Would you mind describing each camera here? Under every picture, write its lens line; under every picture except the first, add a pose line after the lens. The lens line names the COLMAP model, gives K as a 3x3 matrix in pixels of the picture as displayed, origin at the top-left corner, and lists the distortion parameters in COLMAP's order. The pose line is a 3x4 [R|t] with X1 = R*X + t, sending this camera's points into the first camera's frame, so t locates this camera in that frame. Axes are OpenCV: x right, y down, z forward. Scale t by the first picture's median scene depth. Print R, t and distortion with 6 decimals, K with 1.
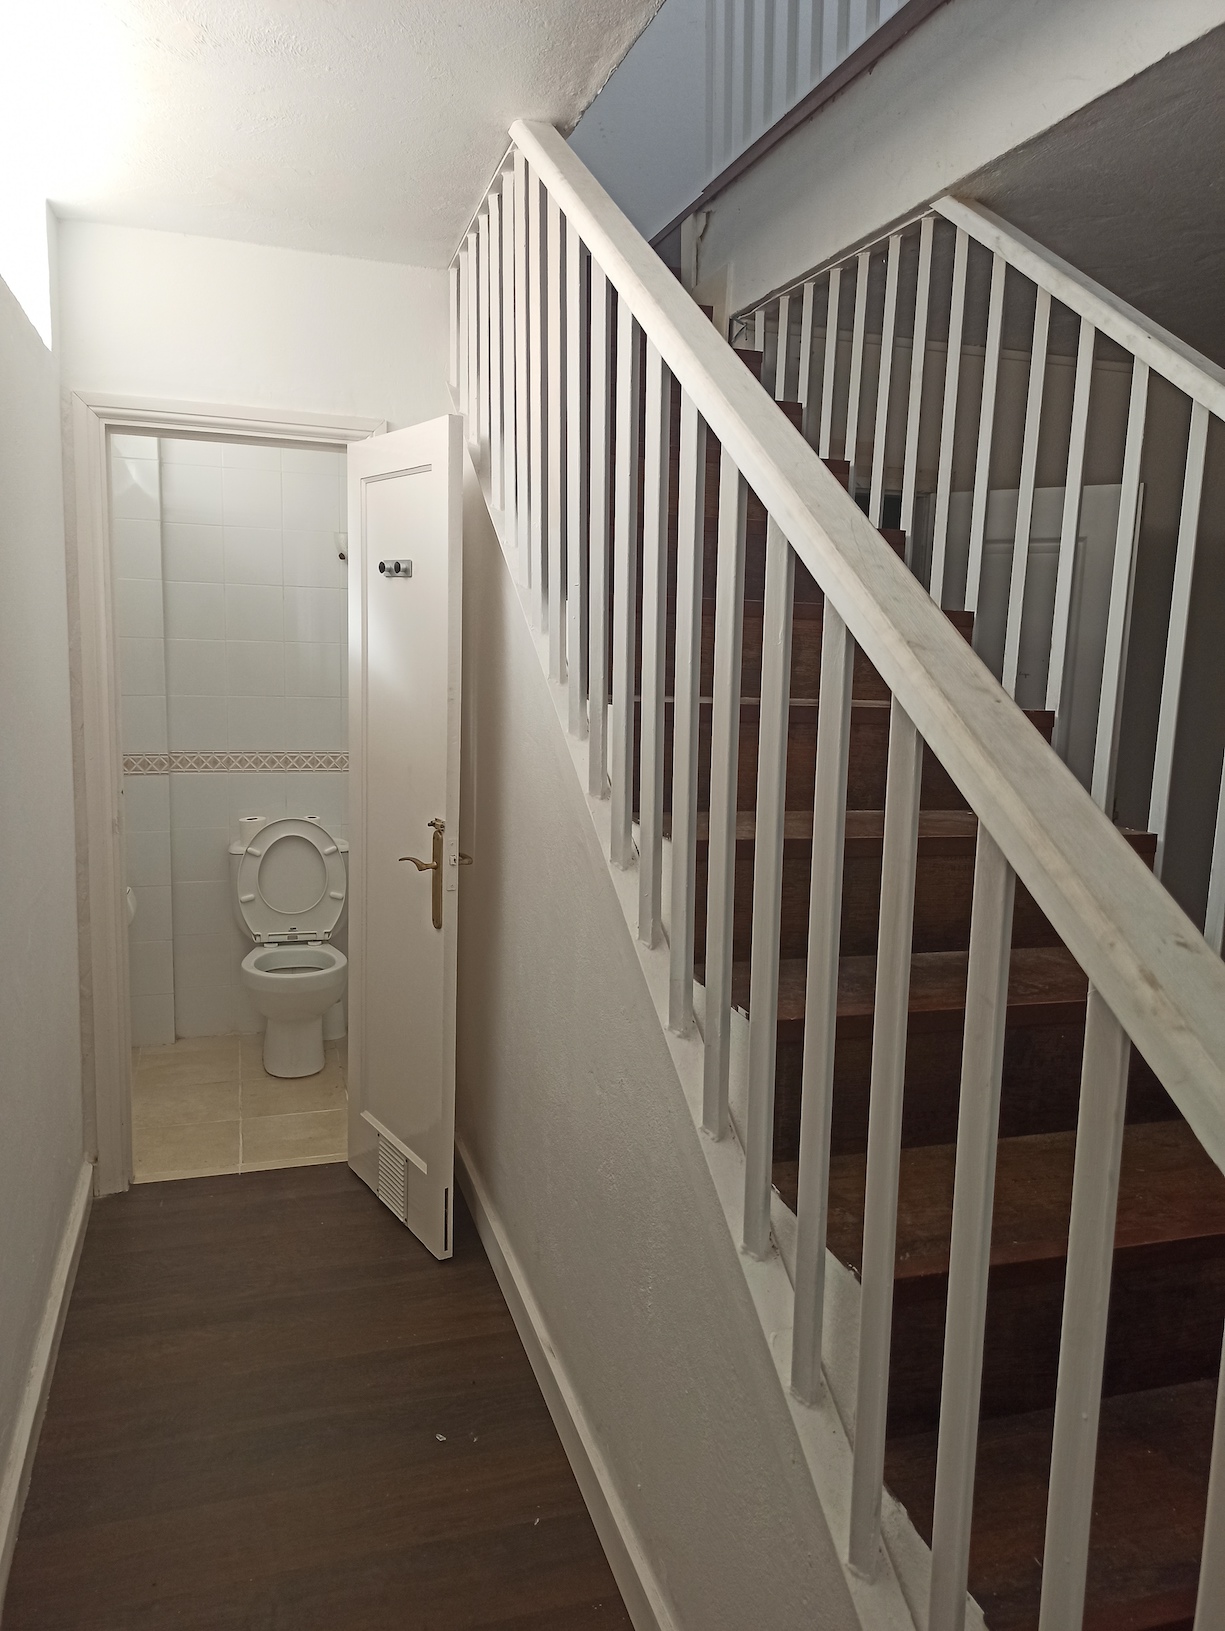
lens RADIAL K [[1205.6, 0, 618.8], [0, 1205.6, 811.1], [0, 0, 1]] dist [0.053700, -0.043462]
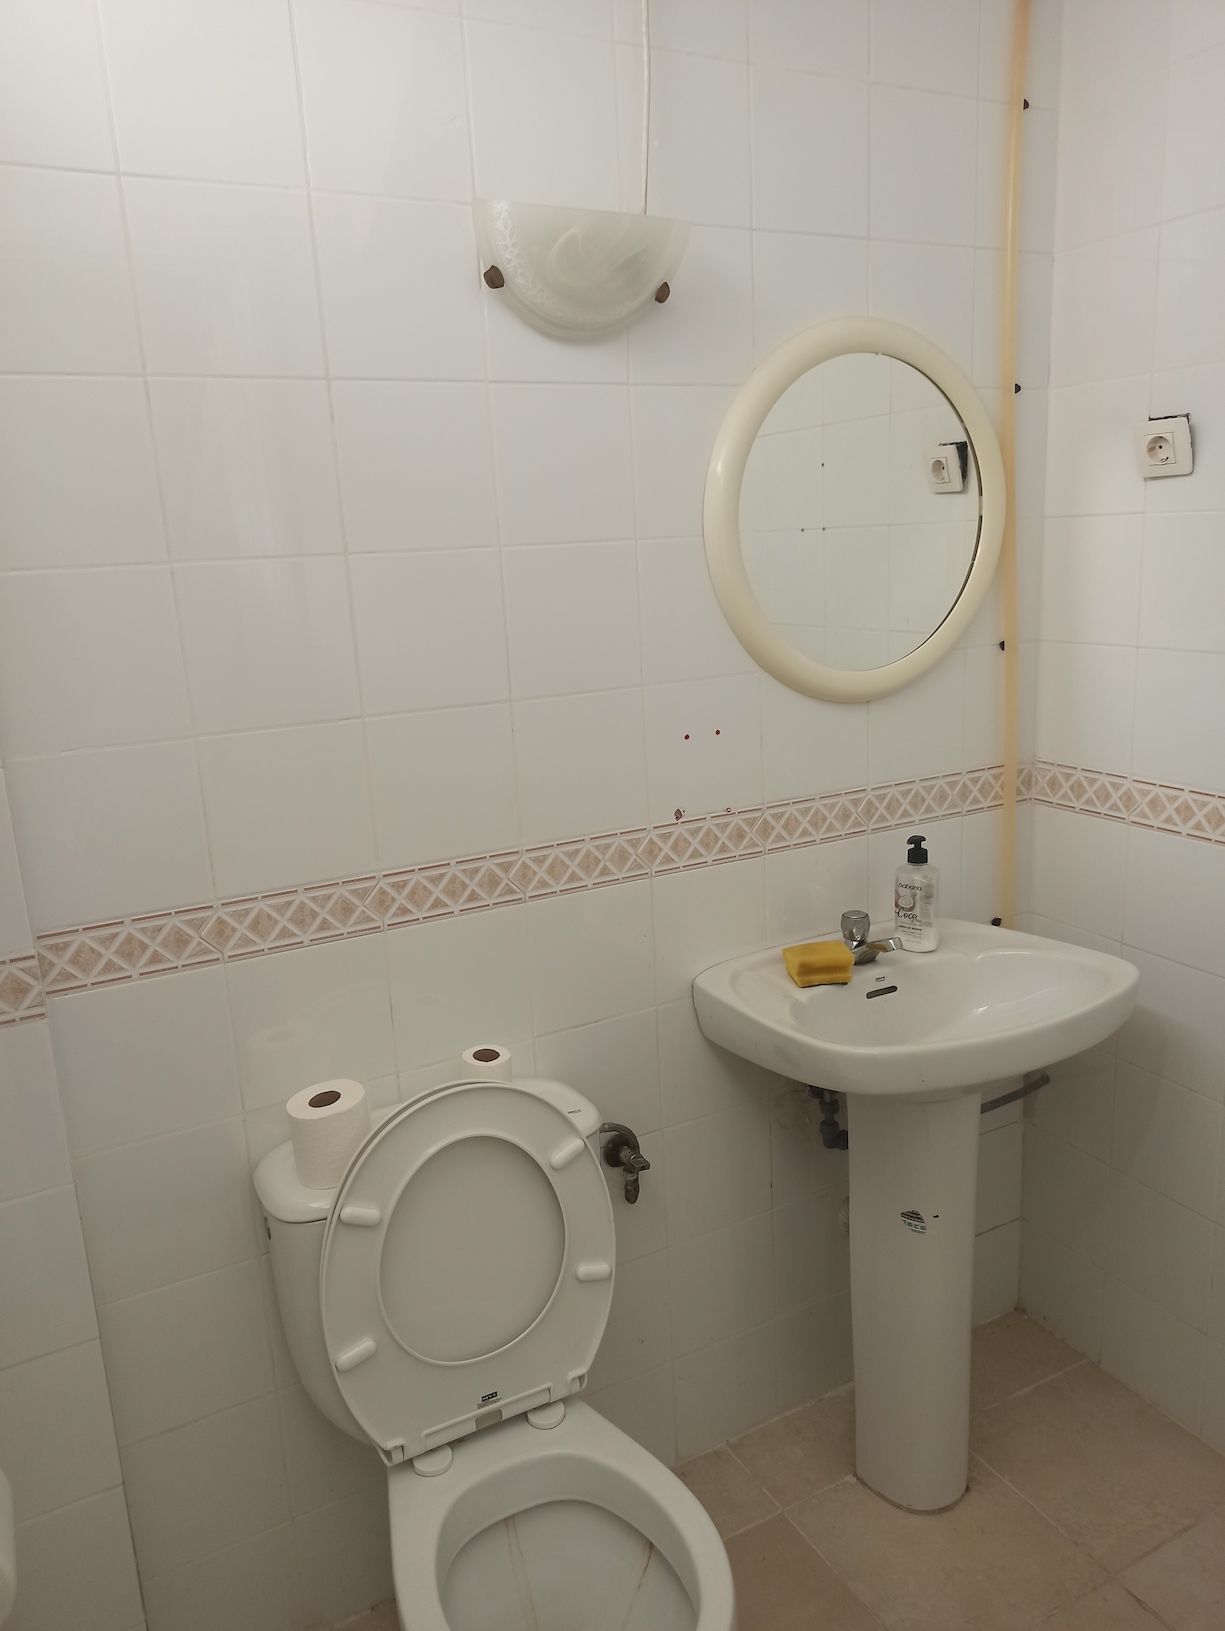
lens RADIAL K [[1205.6, 0, 618.8], [0, 1205.6, 811.1], [0, 0, 1]] dist [0.053700, -0.043462]
pose [[0.982852, -0.119538, 0.140404, -0.260110], [0.106876, 0.989769, 0.094527, -0.094812], [-0.150267, -0.077900, 0.985572, 0.663568]]
